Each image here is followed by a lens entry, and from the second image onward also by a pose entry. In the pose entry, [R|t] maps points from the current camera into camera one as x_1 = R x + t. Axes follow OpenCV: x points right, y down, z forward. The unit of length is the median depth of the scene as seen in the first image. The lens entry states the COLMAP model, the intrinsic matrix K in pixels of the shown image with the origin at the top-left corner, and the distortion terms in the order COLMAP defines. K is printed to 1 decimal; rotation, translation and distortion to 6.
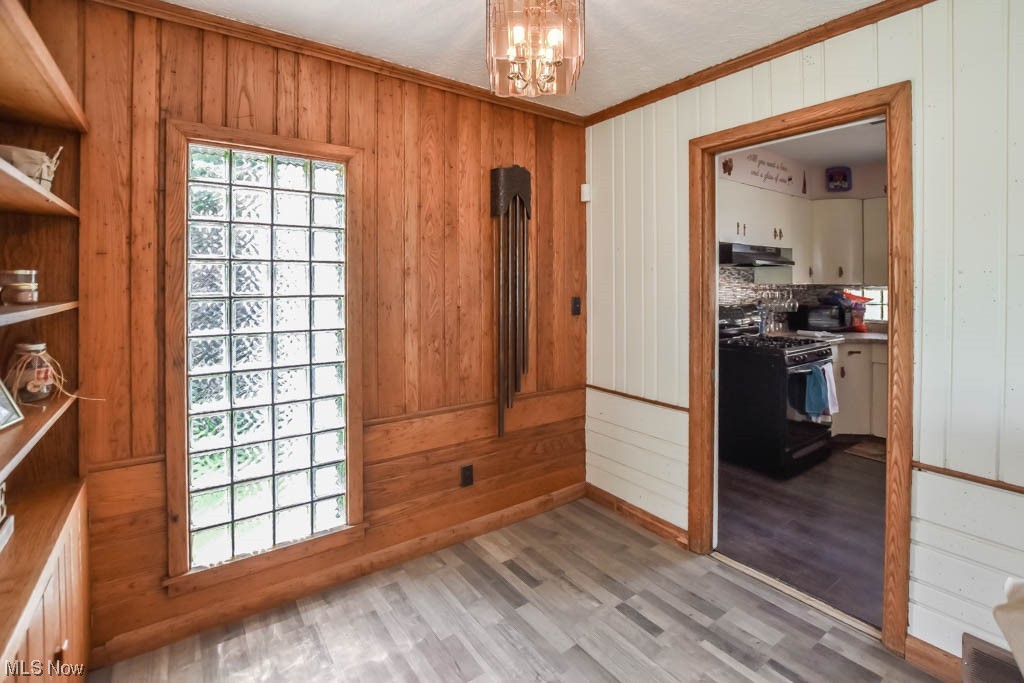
lens RADIAL K [[490.9, 0, 510.7], [0, 490.9, 285.3], [0, 0, 1]] dist [-0.026035, 0.001115]
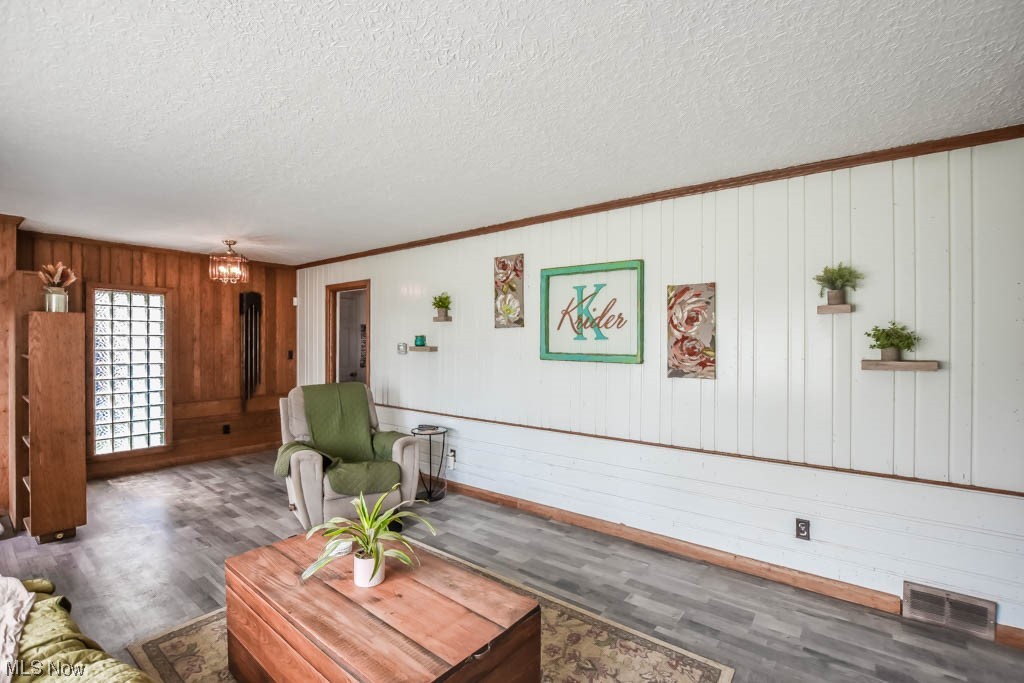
lens RADIAL K [[480.4, 0, 517.9], [0, 480.4, 345.3], [0, 0, 1]] dist [-0.036389, -0.000238]
pose [[0.963740, 0.003043, 0.266825, 0.703043], [-0.004425, 0.999980, 0.004577, -0.017365], [-0.266806, -0.005591, 0.963734, -1.651107]]
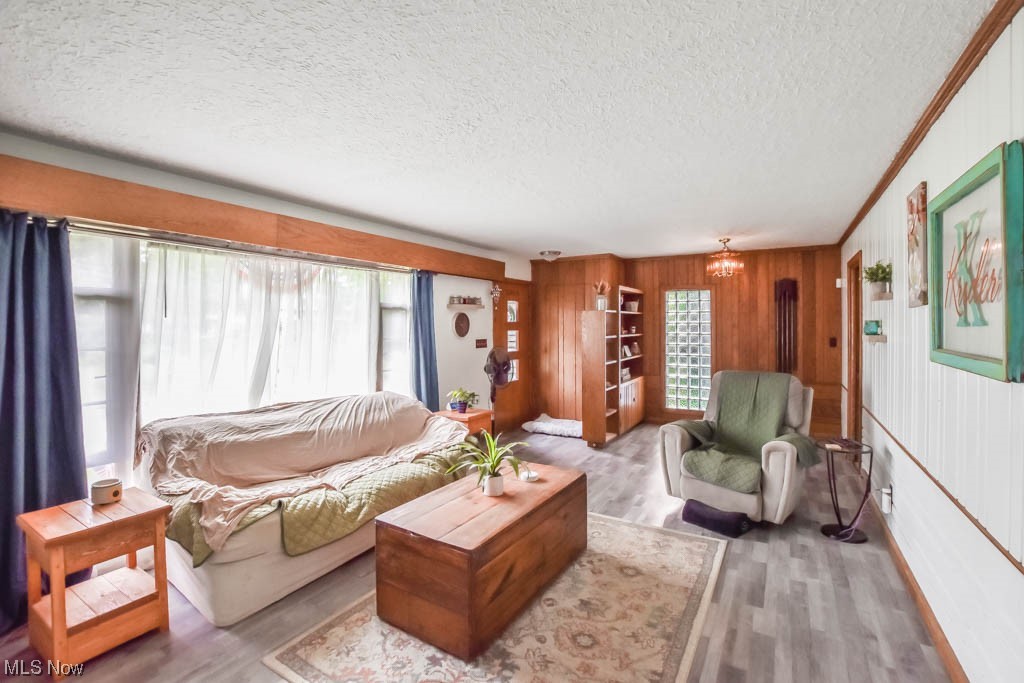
lens RADIAL K [[487.5, 0, 514.8], [0, 487.5, 325.7], [0, 0, 1]] dist [-0.001131, 0.000280]
pose [[0.354051, -0.000098, -0.935226, 1.962355], [0.001272, 0.999999, 0.000377, -0.031595], [0.935225, -0.001323, 0.354051, -1.133417]]
